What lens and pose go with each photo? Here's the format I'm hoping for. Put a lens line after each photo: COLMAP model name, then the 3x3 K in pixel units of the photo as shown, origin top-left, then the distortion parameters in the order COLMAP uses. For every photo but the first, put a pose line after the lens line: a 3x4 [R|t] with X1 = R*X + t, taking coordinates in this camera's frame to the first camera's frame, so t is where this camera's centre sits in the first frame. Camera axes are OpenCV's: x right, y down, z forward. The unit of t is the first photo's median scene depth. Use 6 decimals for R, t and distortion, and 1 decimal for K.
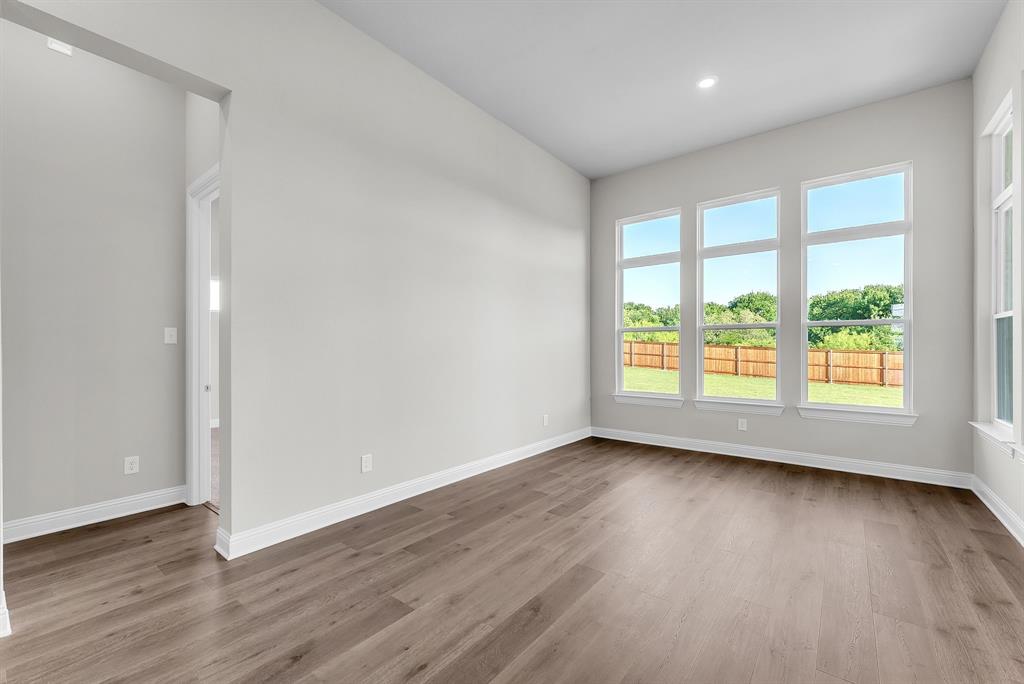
lens RADIAL K [[420.9, 0, 520.5], [0, 420.9, 349.0], [0, 0, 1]] dist [-0.001720, -0.000144]
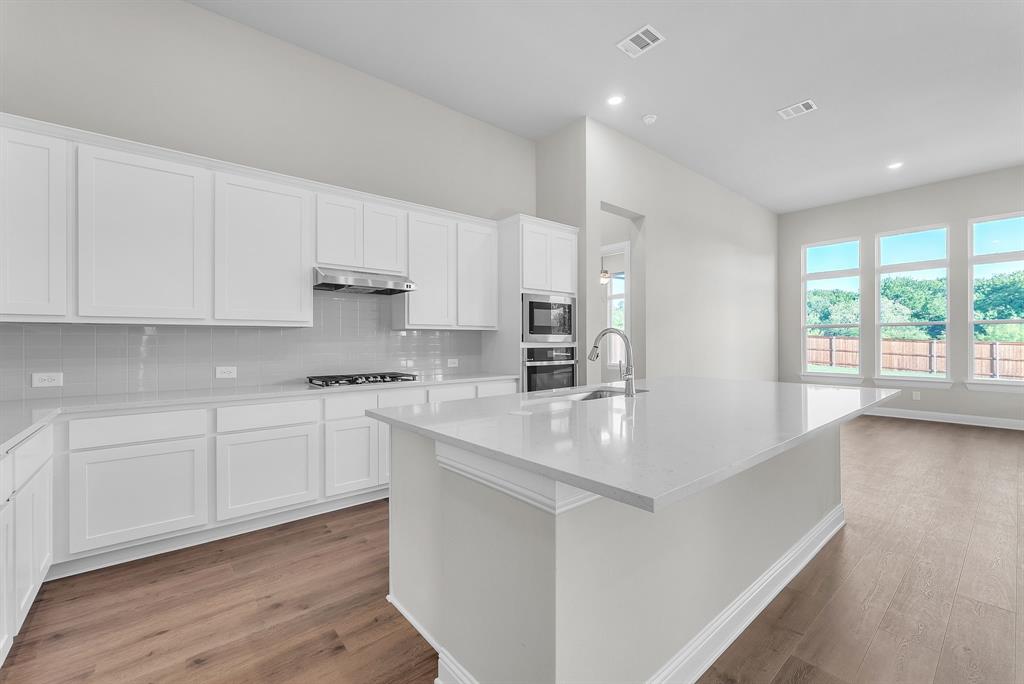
lens RADIAL K [[423.8, 0, 512.0], [0, 423.8, 342.0], [0, 0, 1]] dist [-0.002614, -0.000759]
pose [[0.975850, -0.001346, -0.218439, -0.117576], [0.001395, 0.999999, 0.000073, 0.000786], [0.218439, -0.000376, 0.975851, -0.162231]]
